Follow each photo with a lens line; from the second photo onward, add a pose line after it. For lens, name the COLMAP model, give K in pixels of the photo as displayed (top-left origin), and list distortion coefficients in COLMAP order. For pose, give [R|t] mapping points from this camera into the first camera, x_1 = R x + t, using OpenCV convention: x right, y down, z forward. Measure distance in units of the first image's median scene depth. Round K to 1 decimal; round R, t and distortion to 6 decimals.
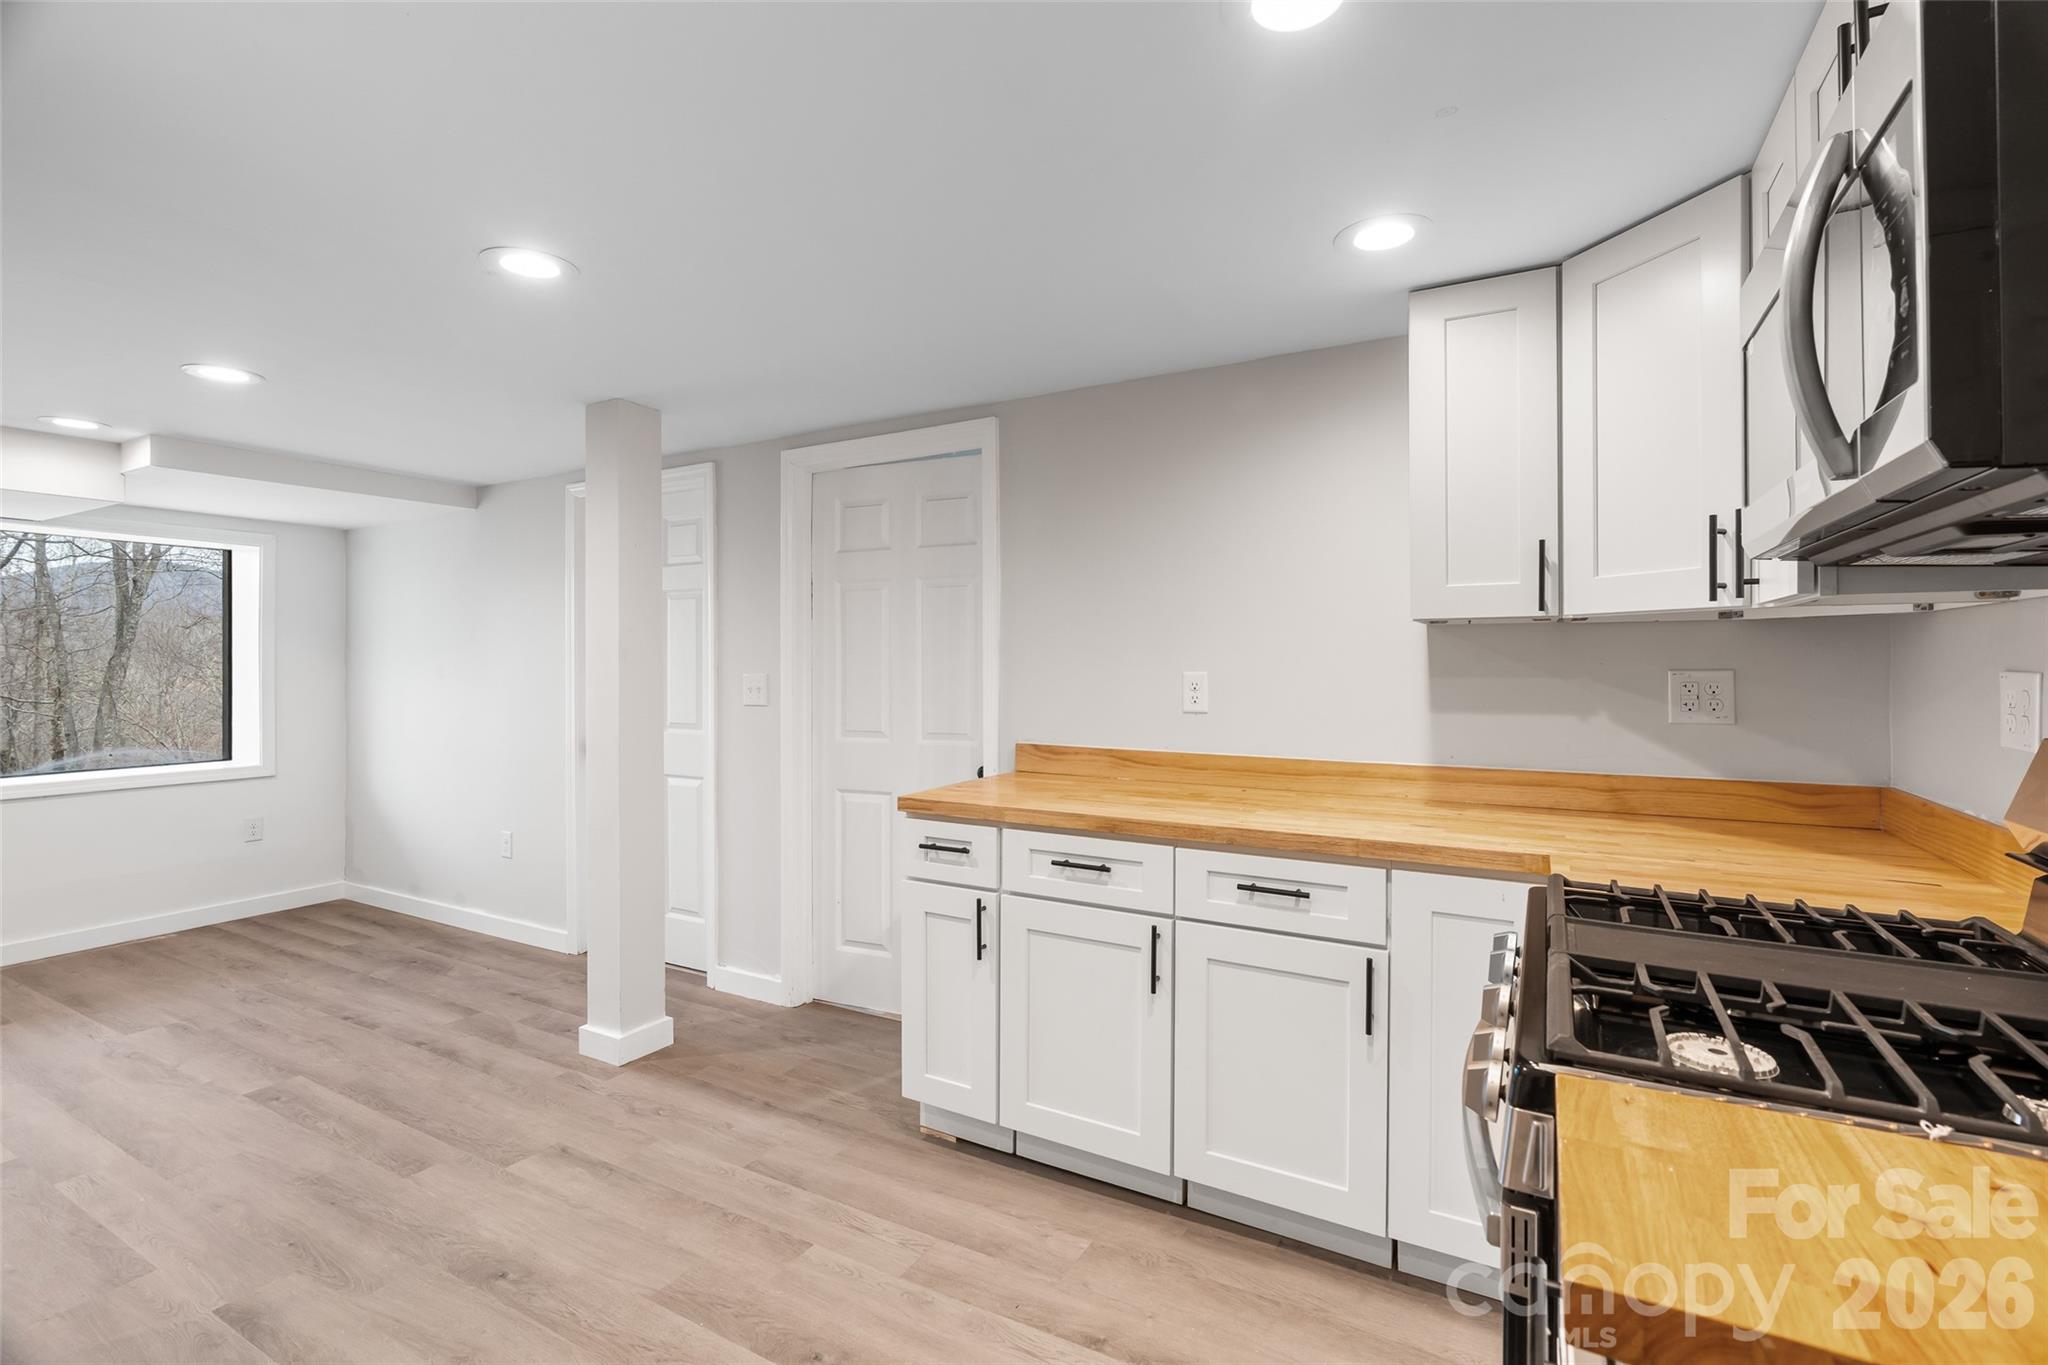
lens RADIAL K [[918.0, 0, 1016.1], [0, 918.0, 674.9], [0, 0, 1]] dist [-0.003600, -0.000316]
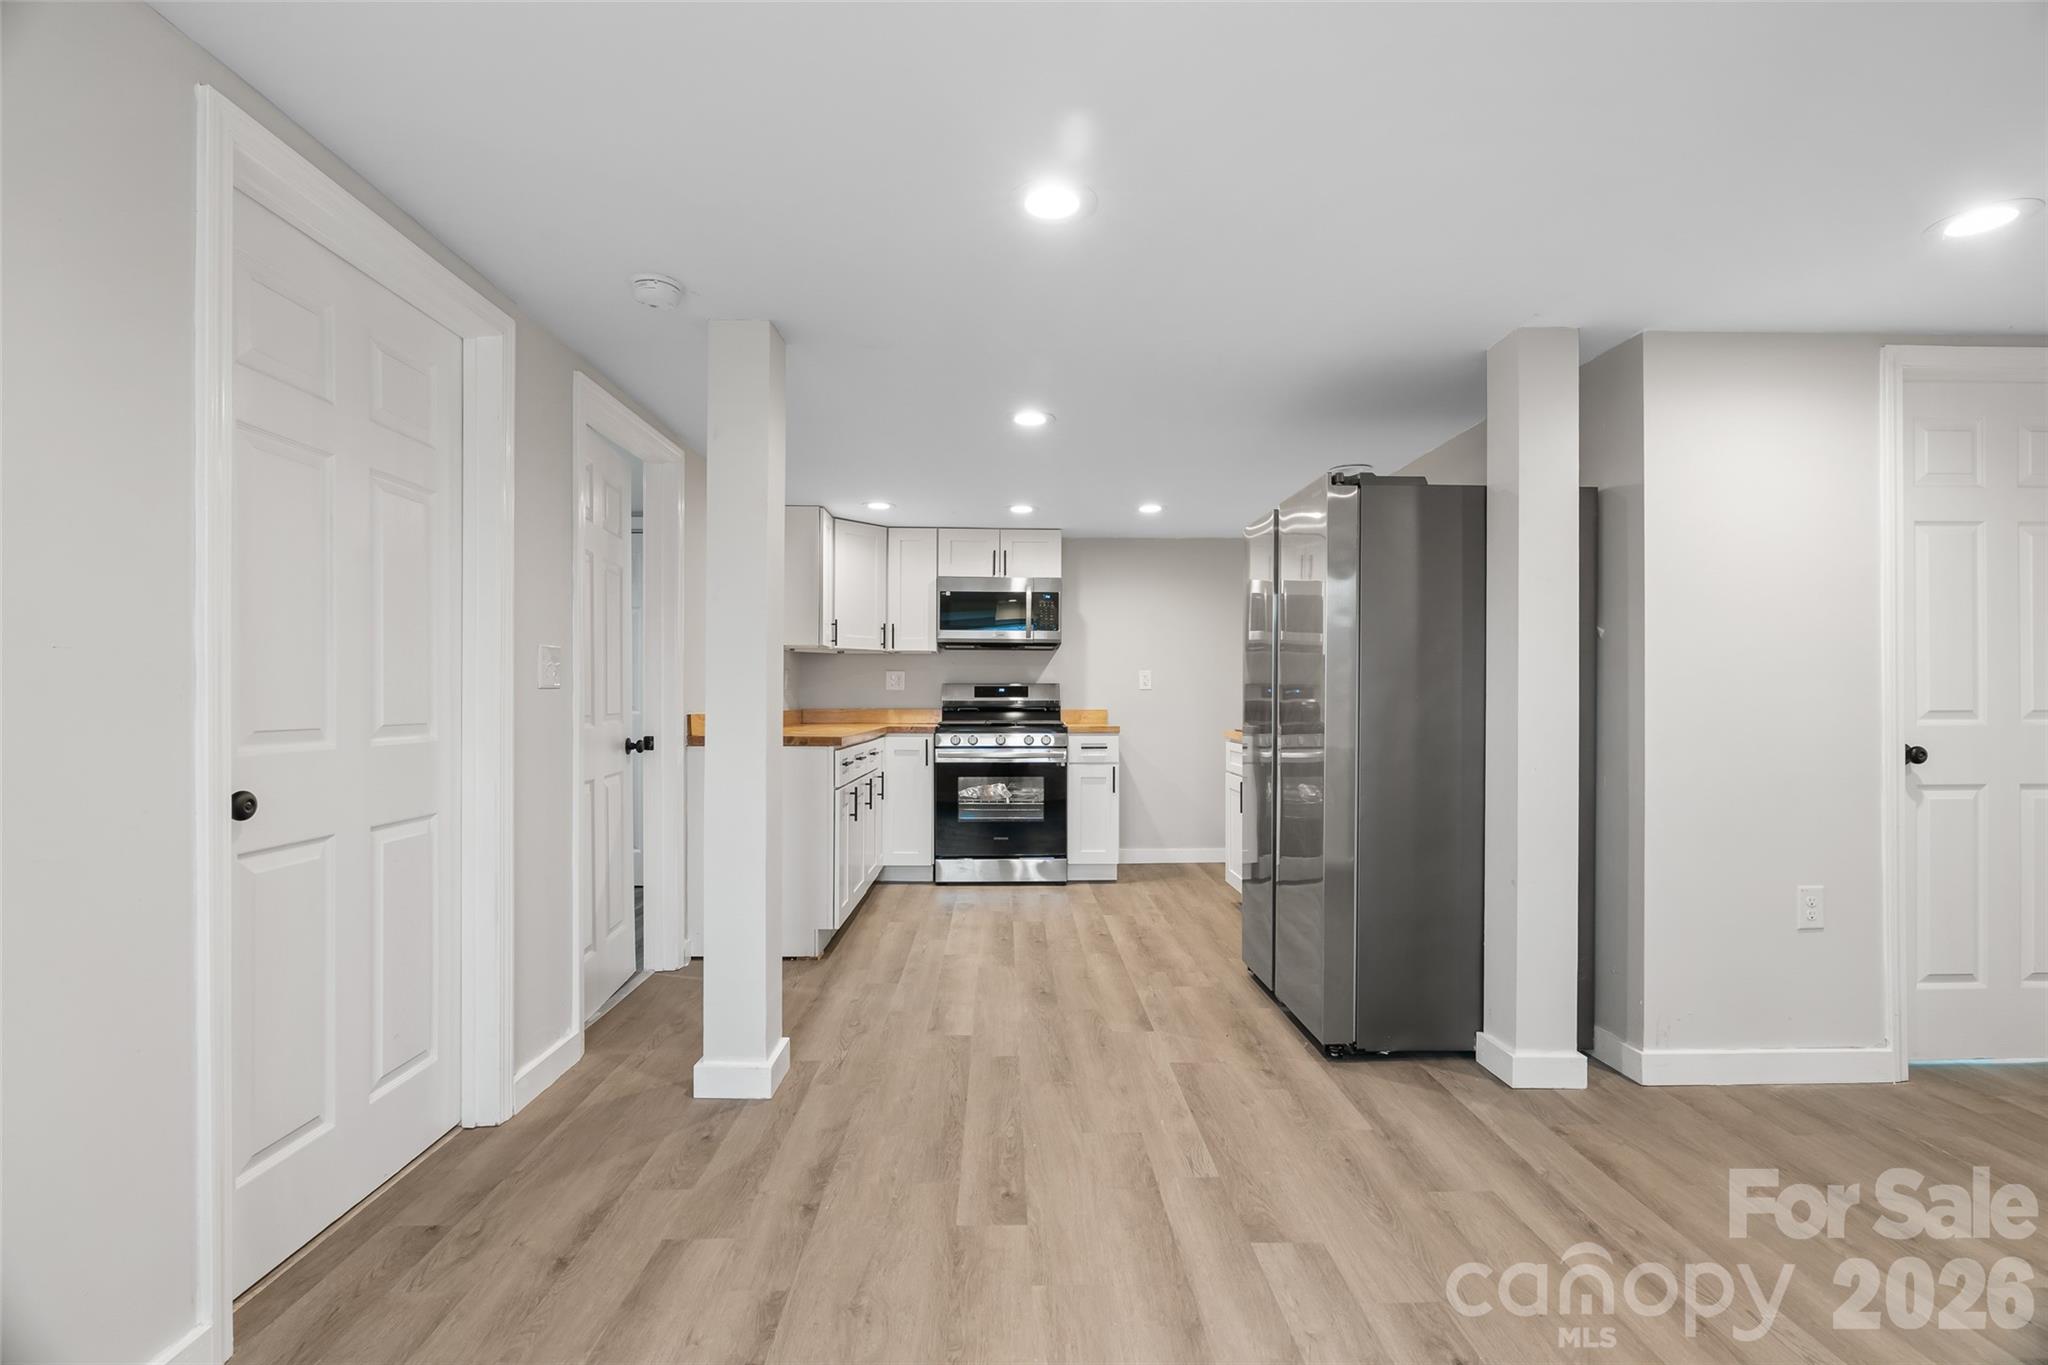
lens RADIAL K [[922.6, 0, 1021.0], [0, 922.6, 695.0], [0, 0, 1]] dist [-0.013316, 0.004649]
pose [[-0.513723, 0.001791, 0.857954, -1.287882], [0.008759, 0.999957, 0.003157, 0.045812], [-0.857912, 0.009137, -0.513716, 1.211167]]
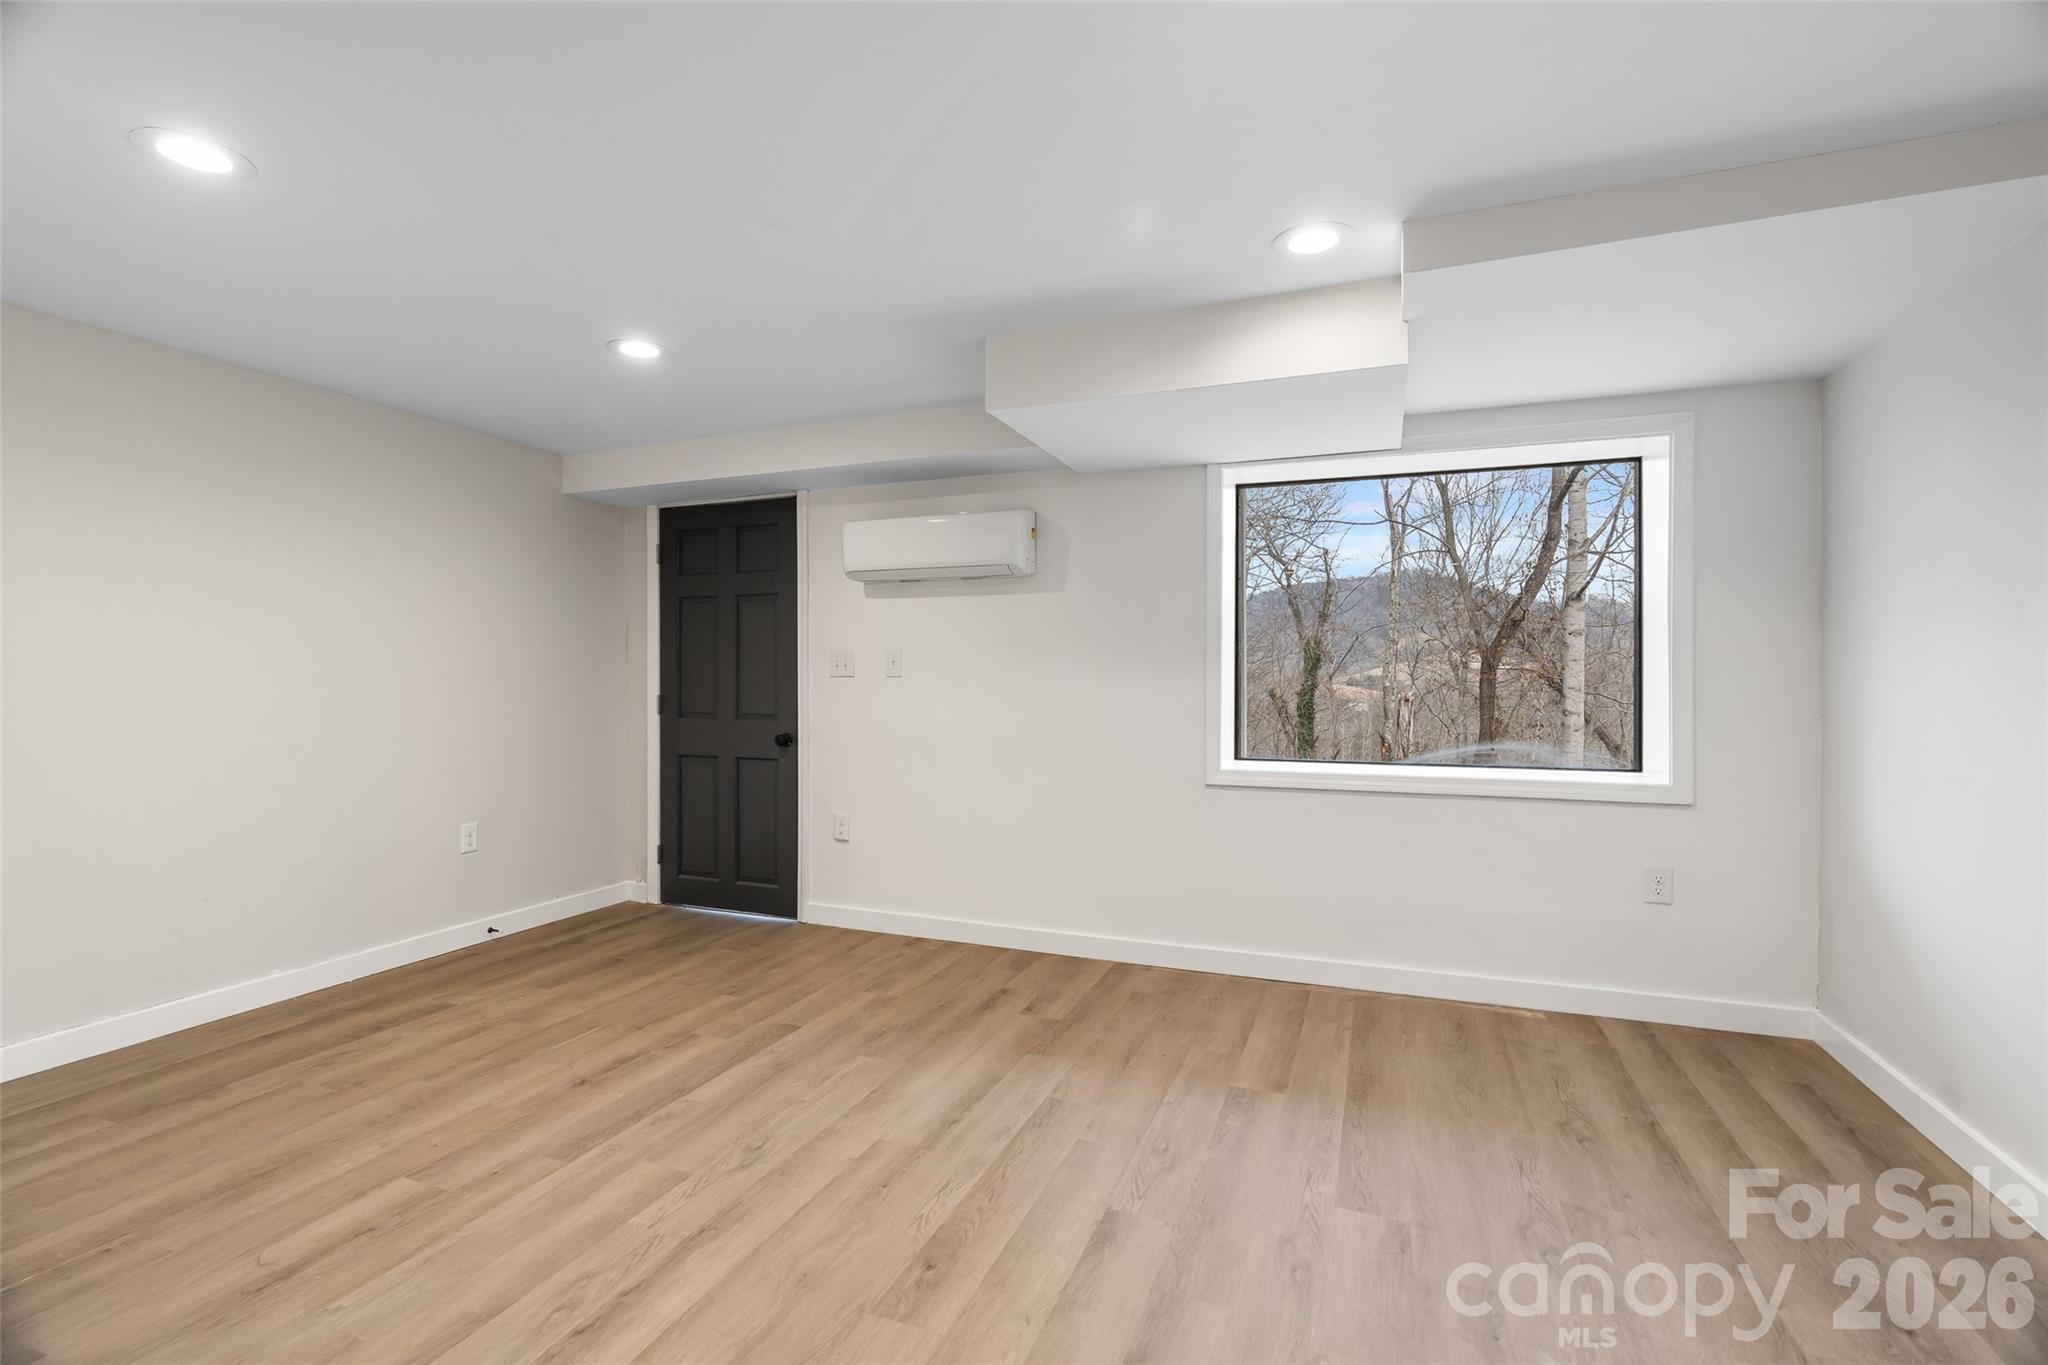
lens RADIAL K [[915.5, 0, 1024.0], [0, 915.5, 682.5], [0, 0, 1]] dist [-0.009054, 0.000738]
pose [[0.140582, 0.007215, -0.990043, -0.421592], [-0.010701, 0.999926, 0.005768, 0.046145], [0.990011, 0.009784, 0.140649, 0.731922]]
